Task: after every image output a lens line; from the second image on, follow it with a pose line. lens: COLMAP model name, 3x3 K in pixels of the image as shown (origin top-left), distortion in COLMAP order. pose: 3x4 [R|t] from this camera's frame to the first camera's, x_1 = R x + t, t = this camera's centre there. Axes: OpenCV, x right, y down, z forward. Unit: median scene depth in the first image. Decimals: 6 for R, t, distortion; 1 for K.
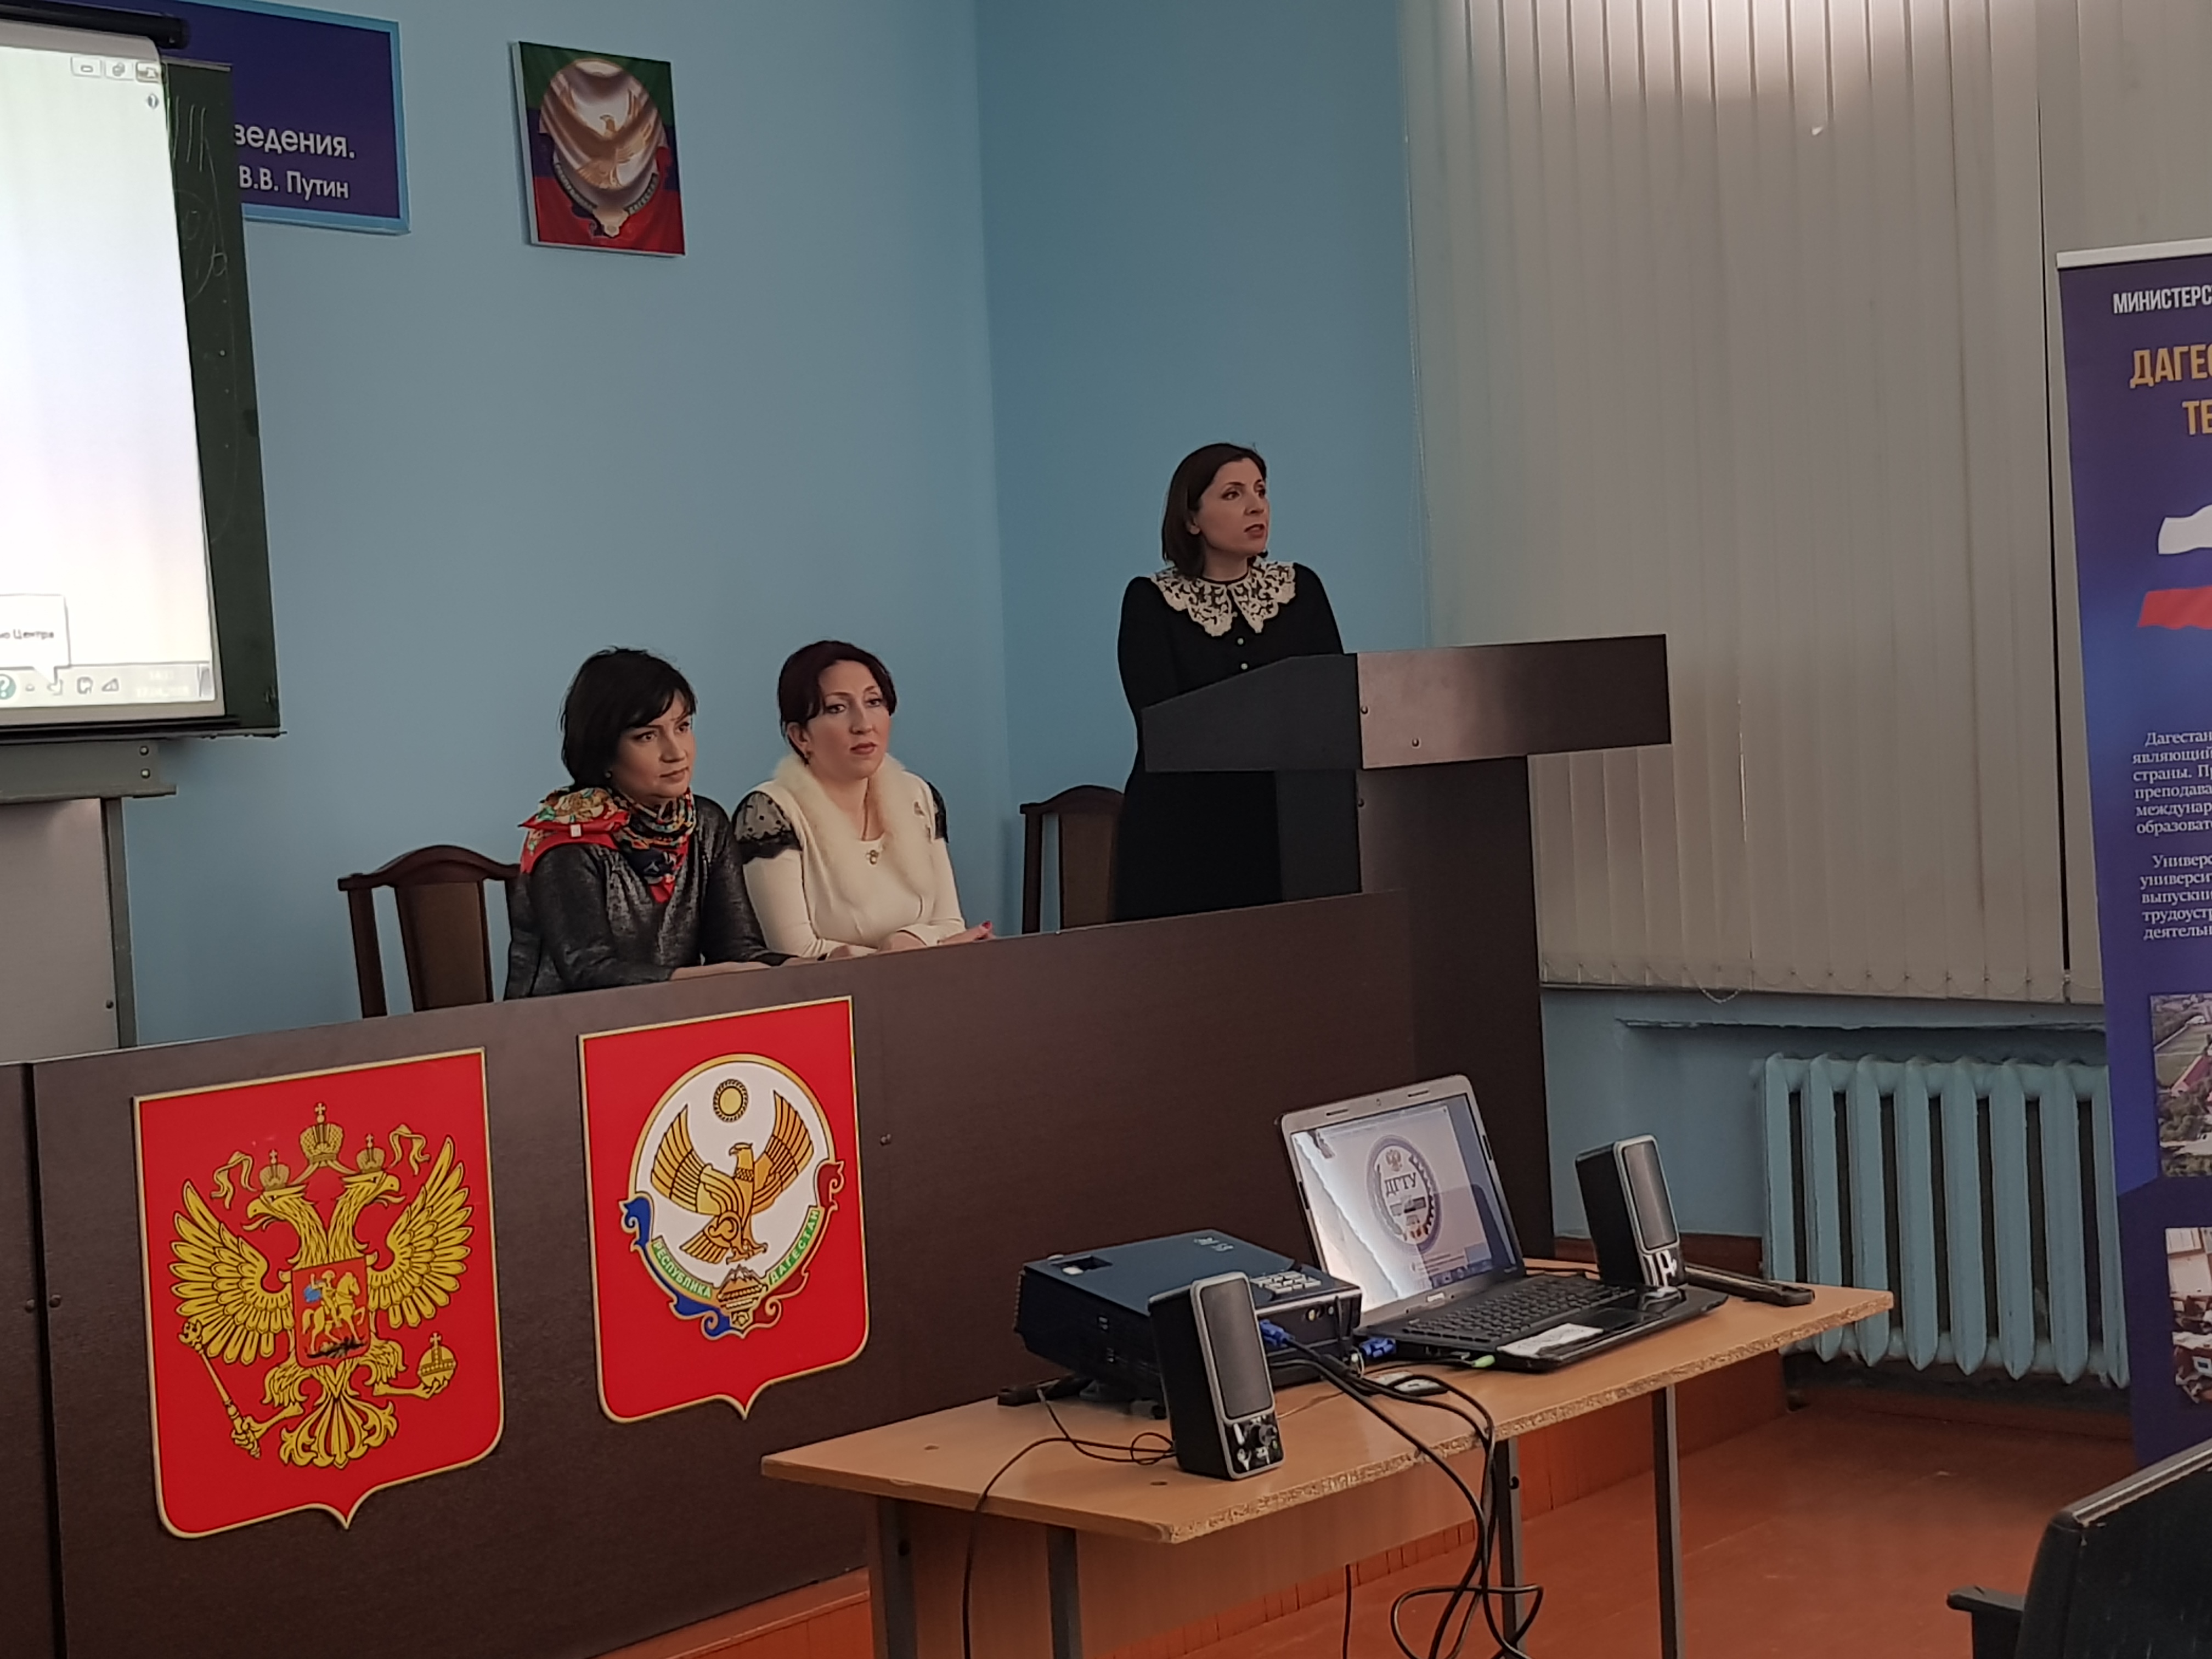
lens RADIAL K [[3202.6, 0, 1106.0], [0, 3202.6, 829.5], [0, 0, 1]] dist [0.019619, 0.014078]
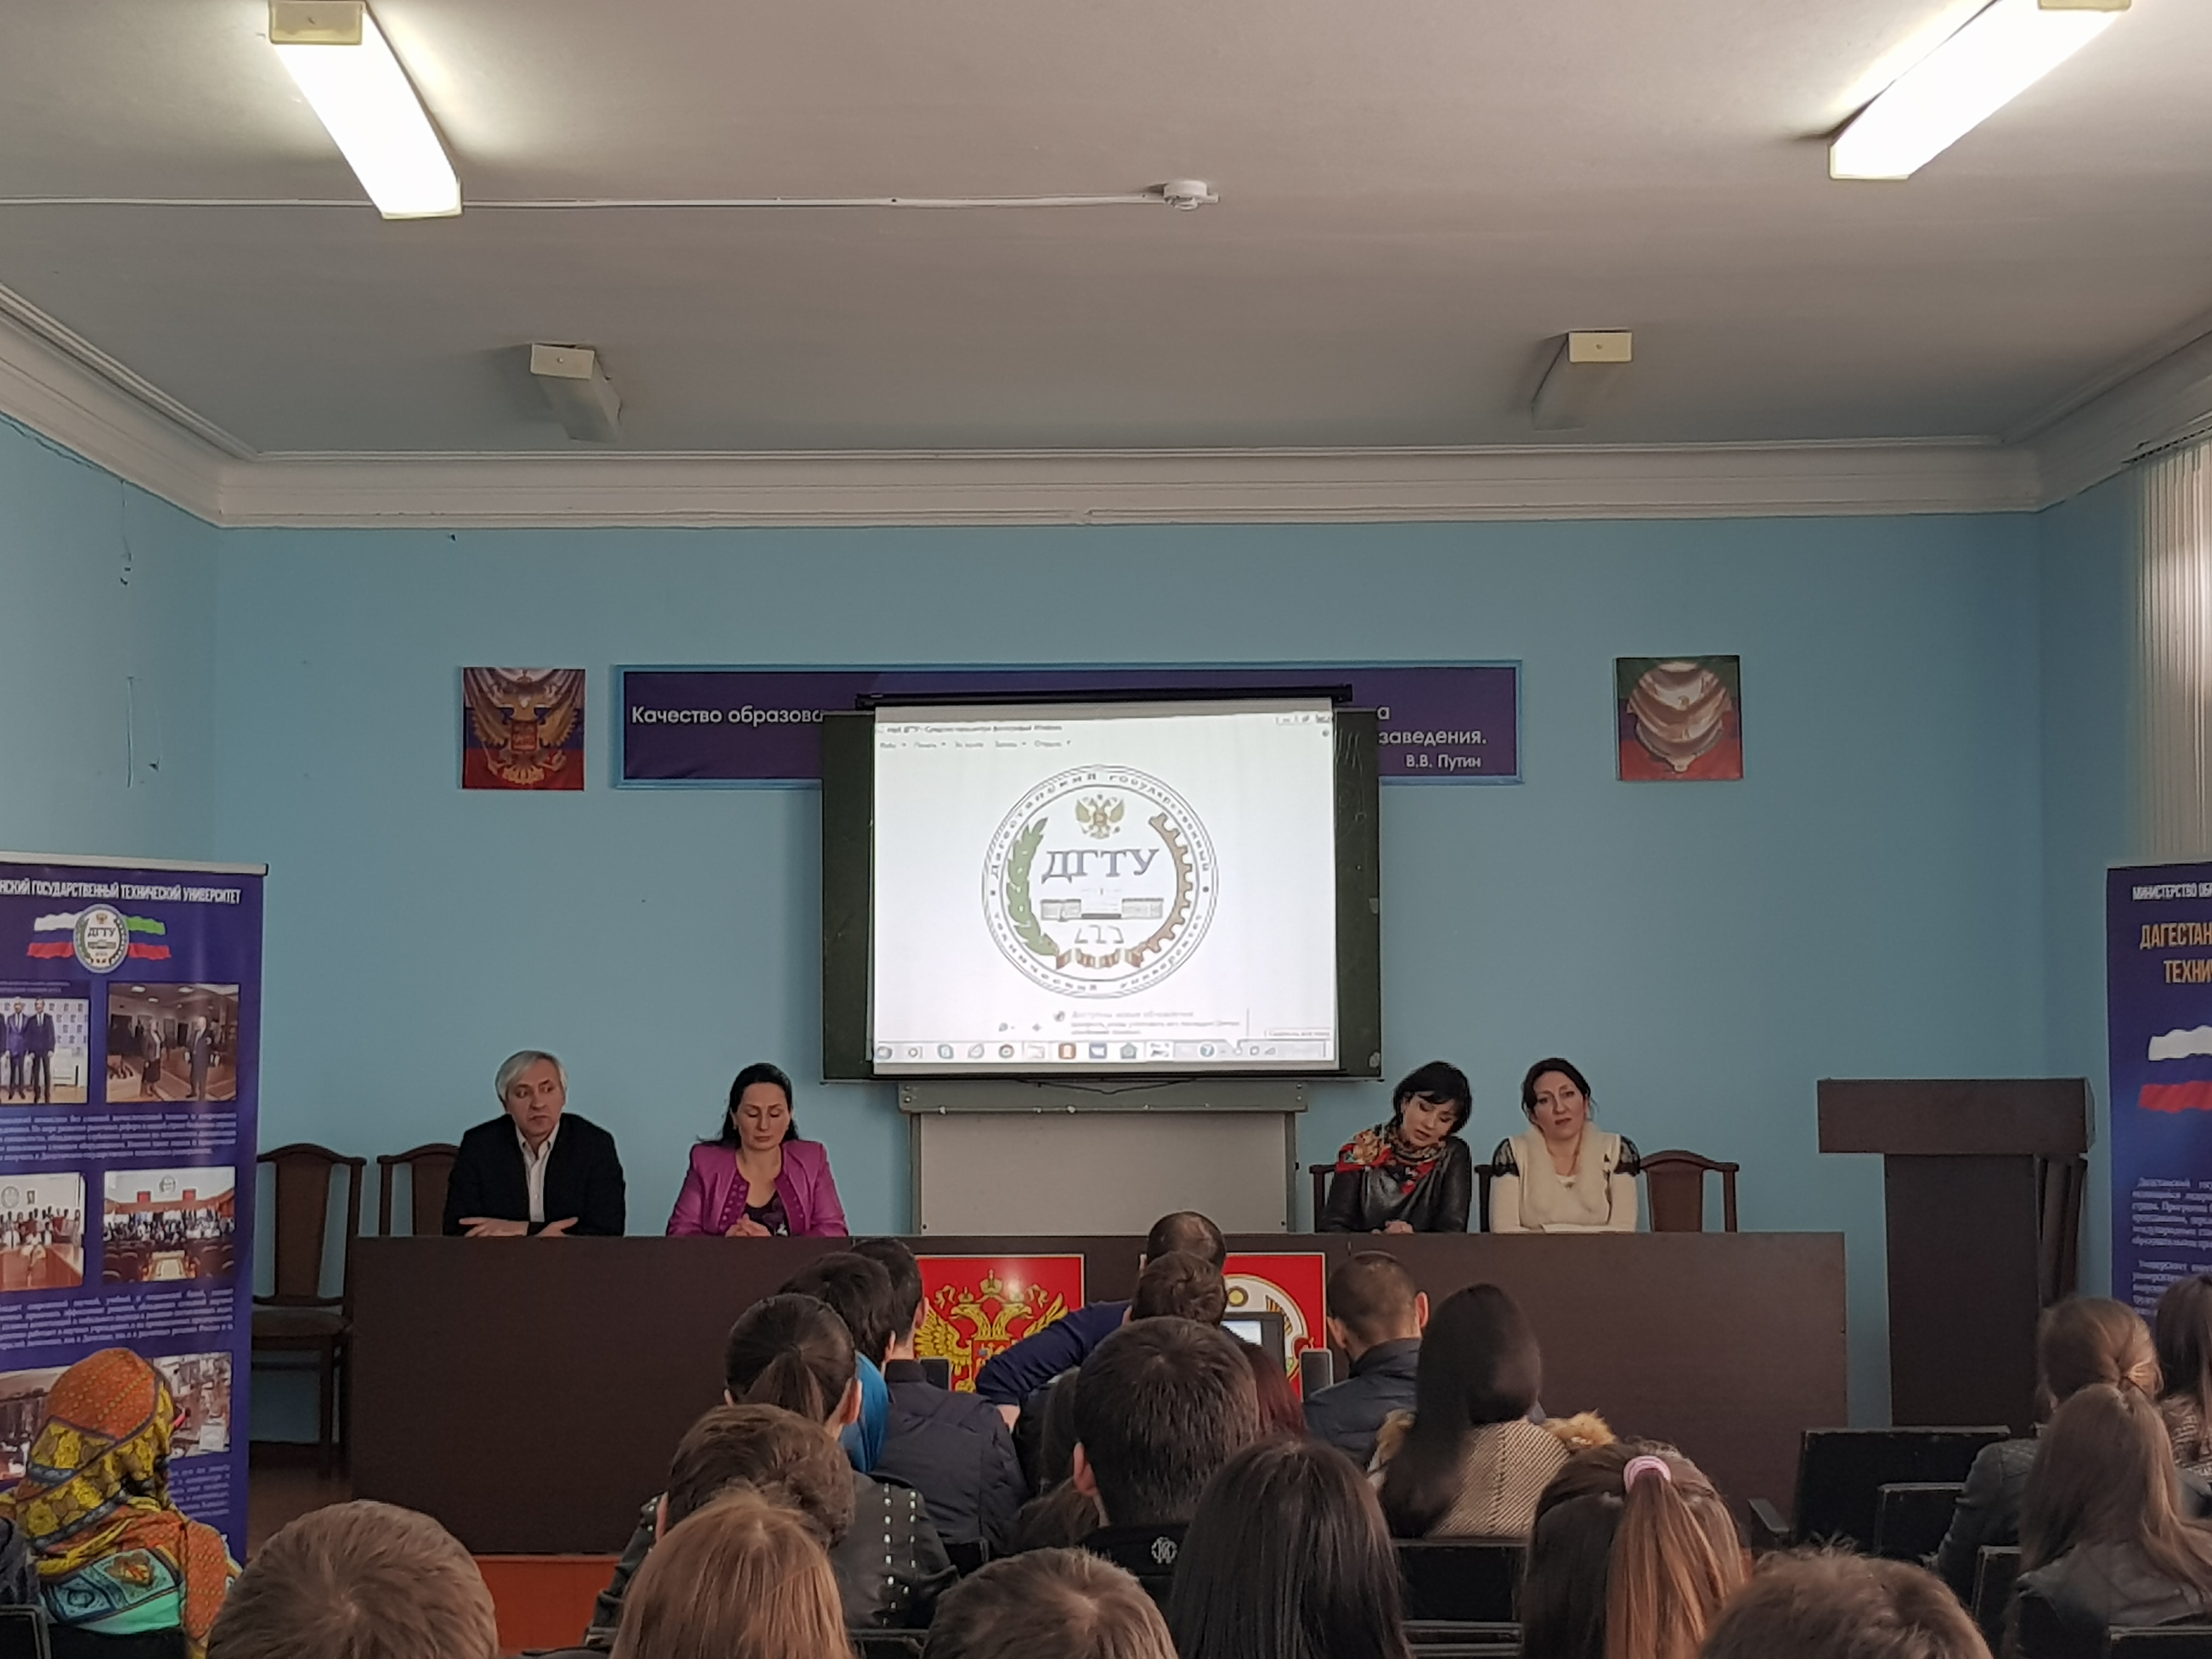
lens RADIAL K [[3202.6, 0, 1106.0], [0, 3202.6, 829.5], [0, 0, 1]] dist [0.019619, 0.014078]
pose [[0.693493, 0.012197, -0.720360, 0.940350], [-0.057610, 0.997594, -0.038571, -0.093926], [0.718156, 0.068248, 0.692527, -0.357775]]
